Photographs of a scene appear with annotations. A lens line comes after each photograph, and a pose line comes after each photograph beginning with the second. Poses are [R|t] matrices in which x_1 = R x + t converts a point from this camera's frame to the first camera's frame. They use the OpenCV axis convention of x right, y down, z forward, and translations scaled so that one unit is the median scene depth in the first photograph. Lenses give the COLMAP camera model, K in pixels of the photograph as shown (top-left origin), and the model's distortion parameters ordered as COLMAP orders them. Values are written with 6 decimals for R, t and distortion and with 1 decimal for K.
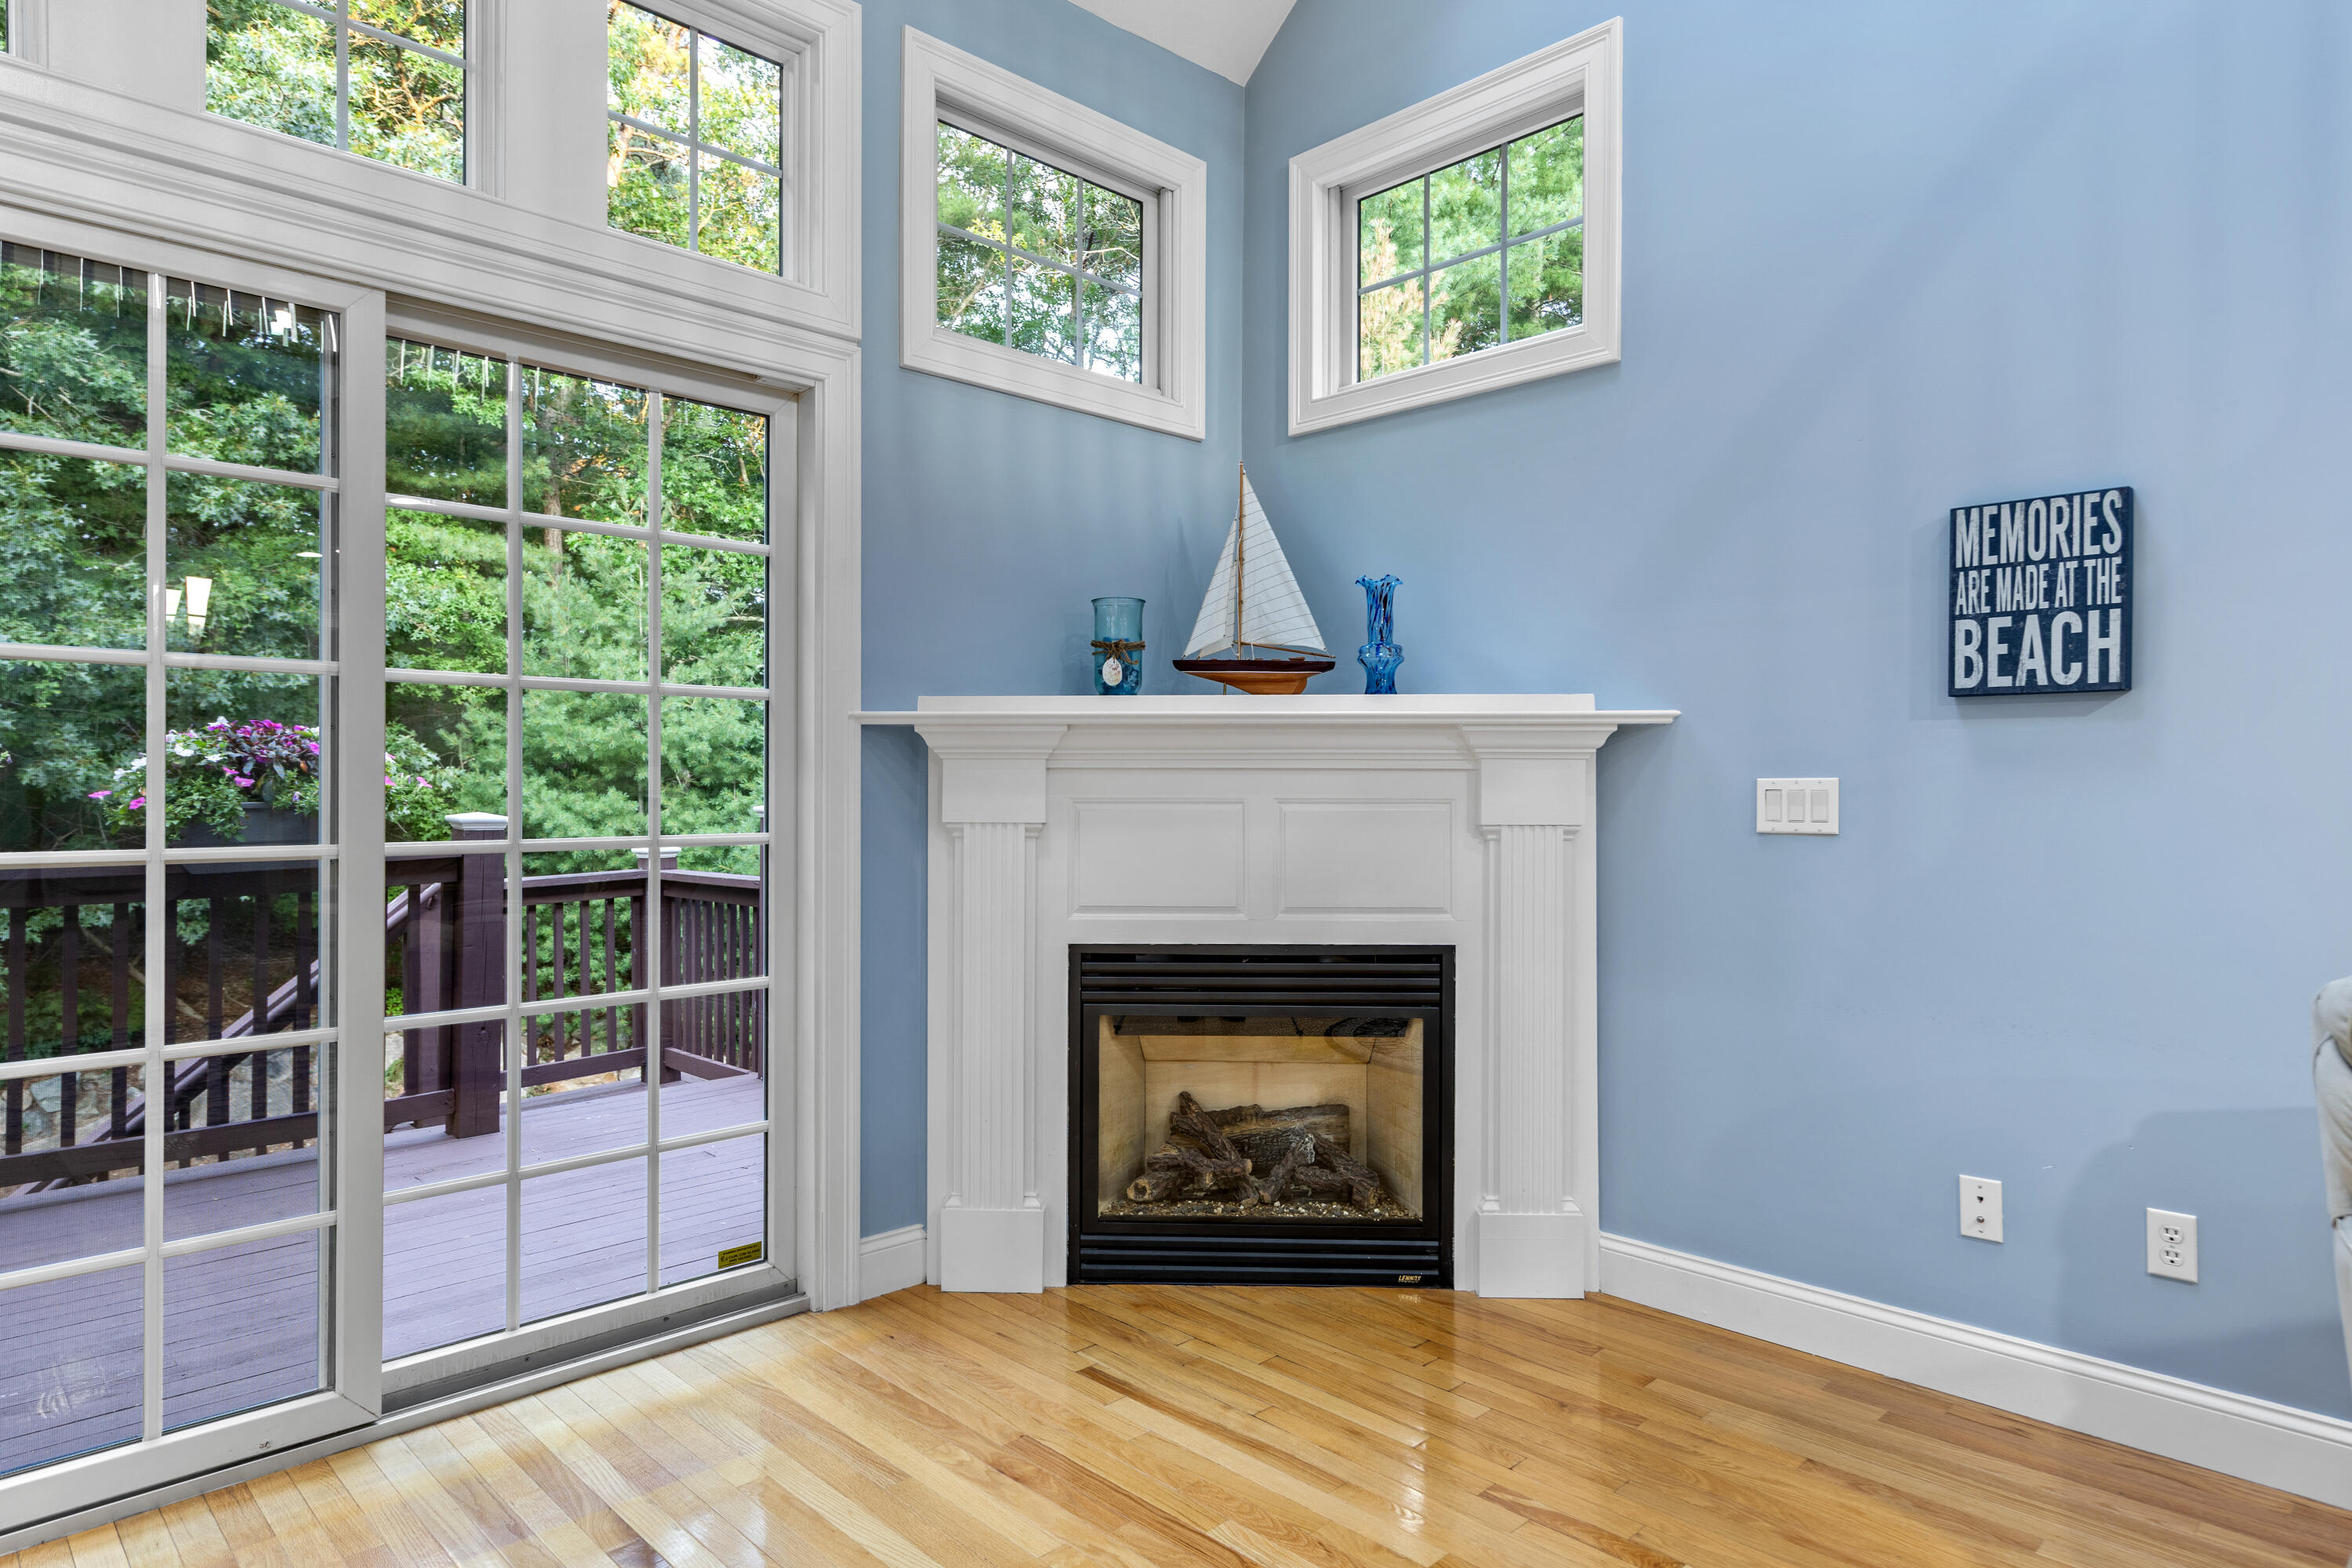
lens RADIAL K [[1361.6, 0, 1169.7], [0, 1361.6, 778.5], [0, 0, 1]] dist [0.013616, 0.001483]
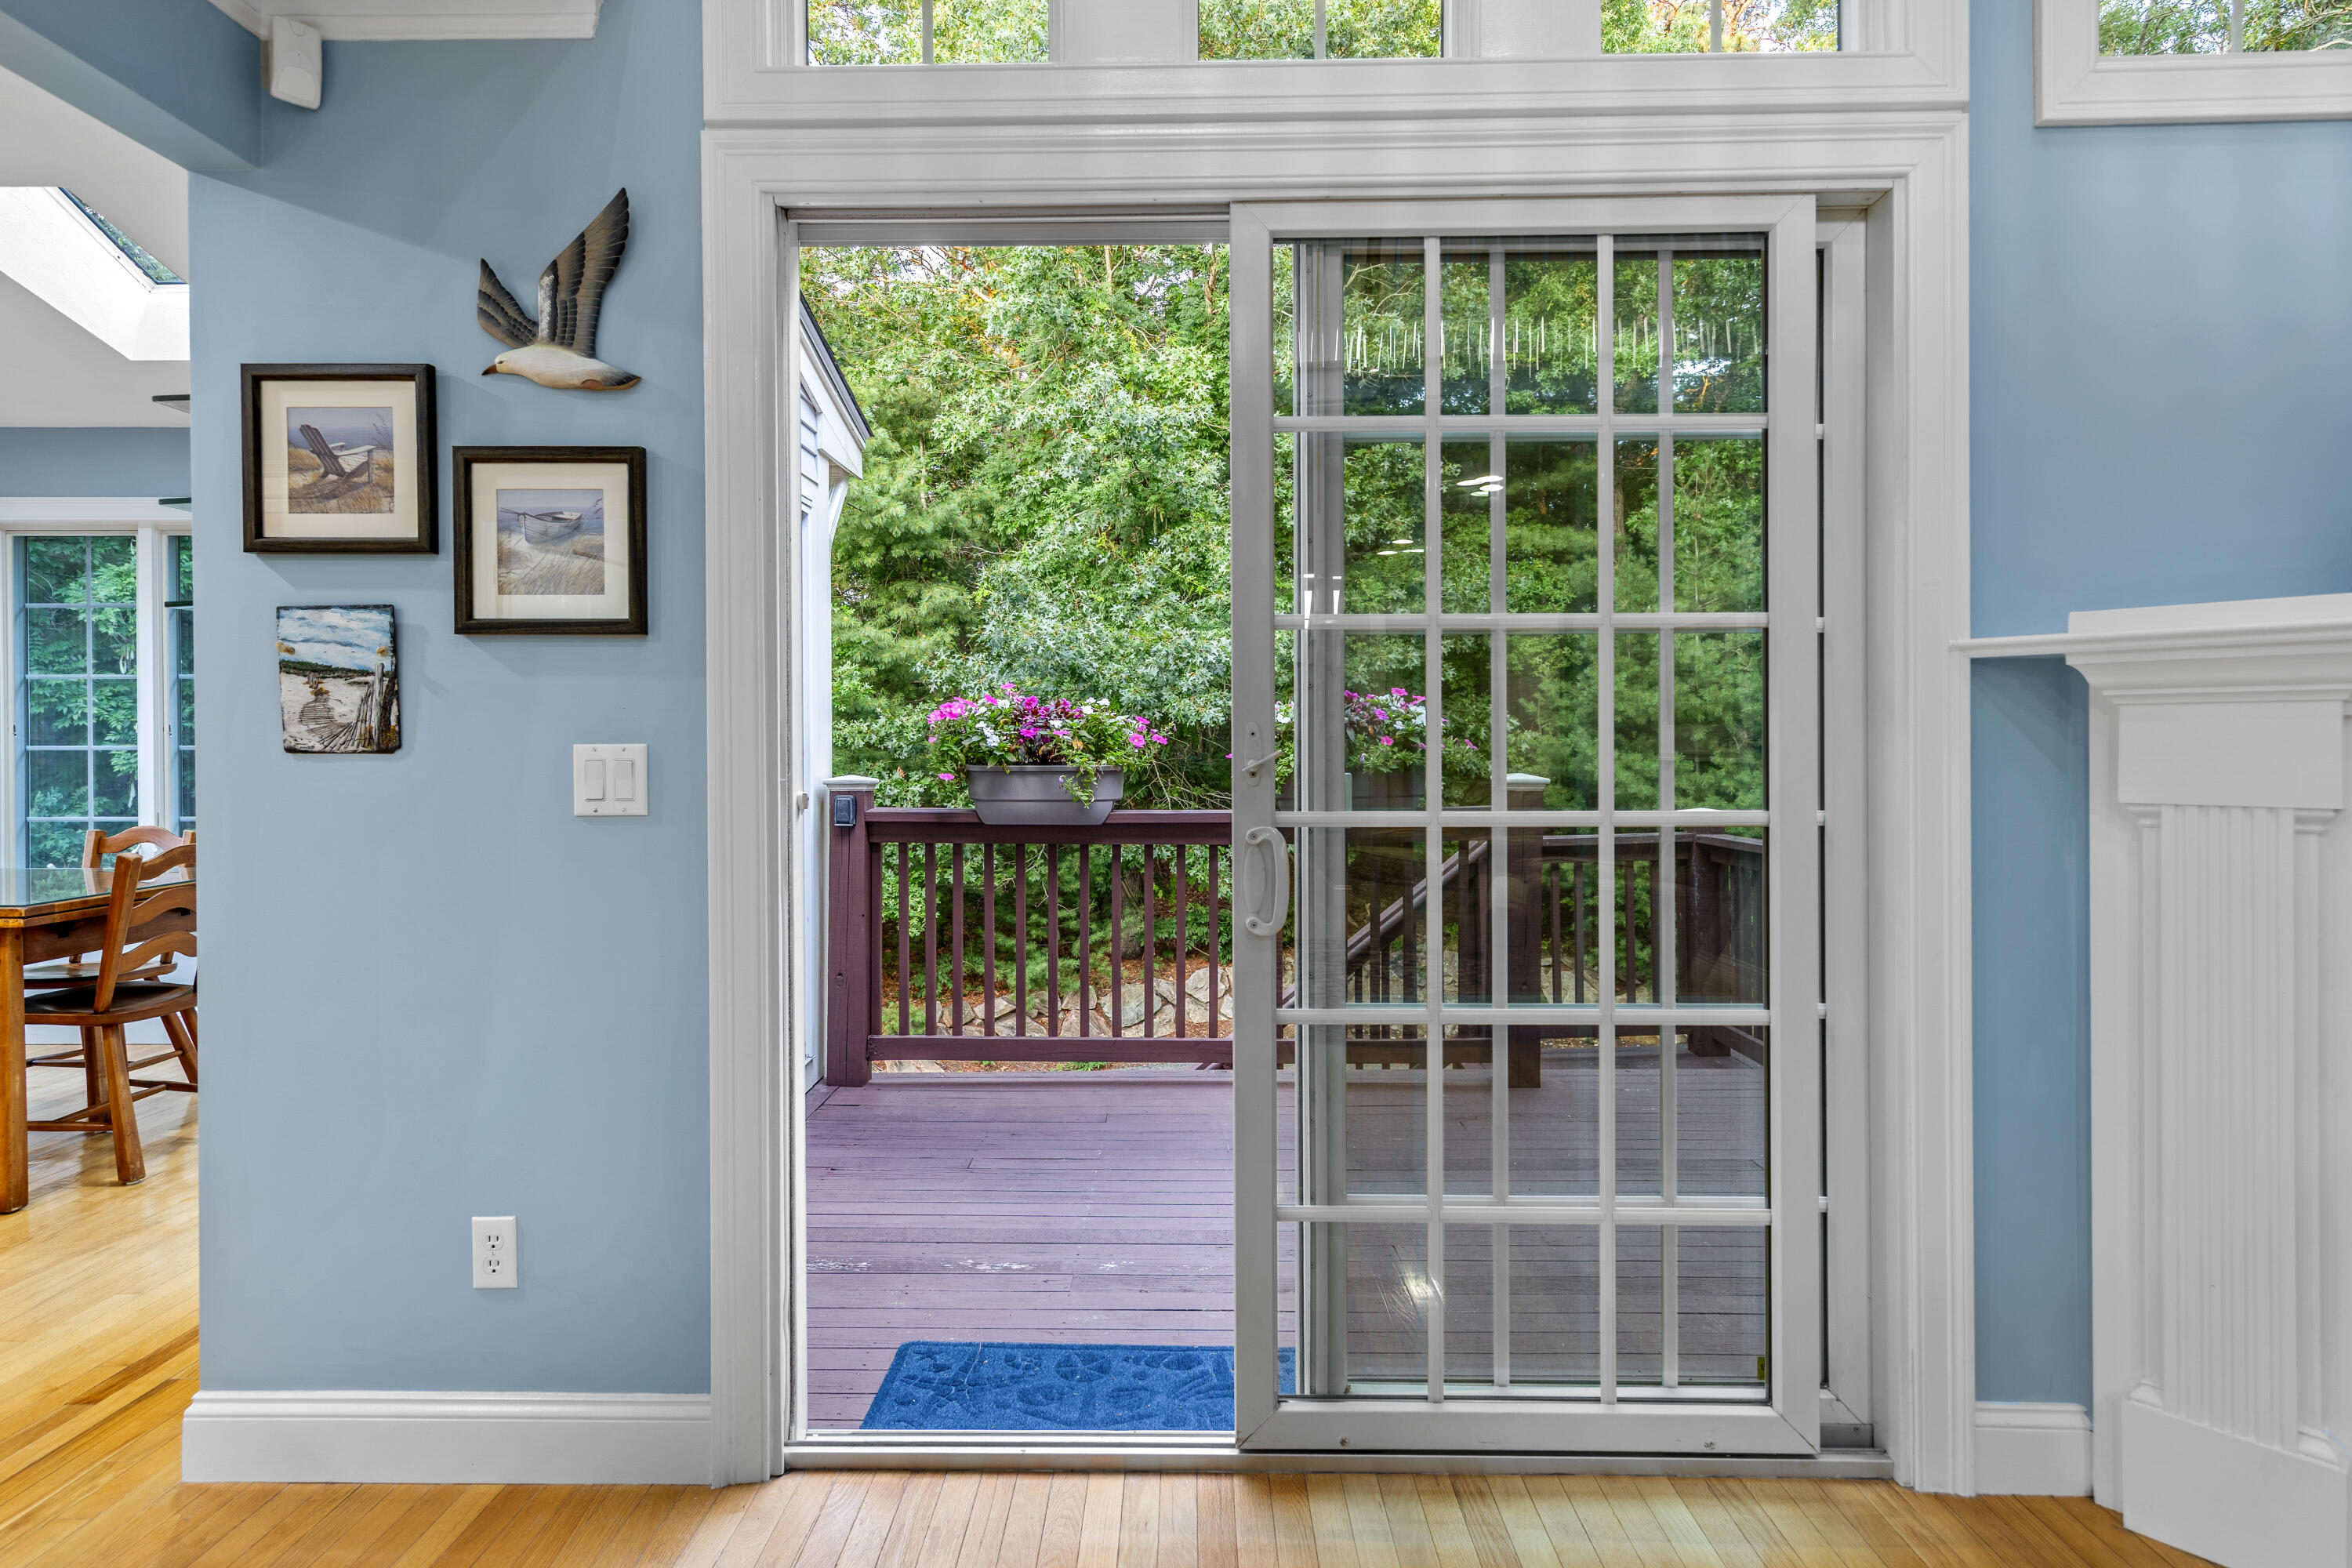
lens RADIAL K [[1222.2, 0, 1142.2], [0, 1222.2, 746.0], [0, 0, 1]] dist [0.001726, -0.000728]
pose [[0.697029, -0.003711, -0.717033, -0.072744], [0.007345, 0.999971, 0.001965, 0.000852], [0.717005, -0.006636, 0.697036, 0.258464]]
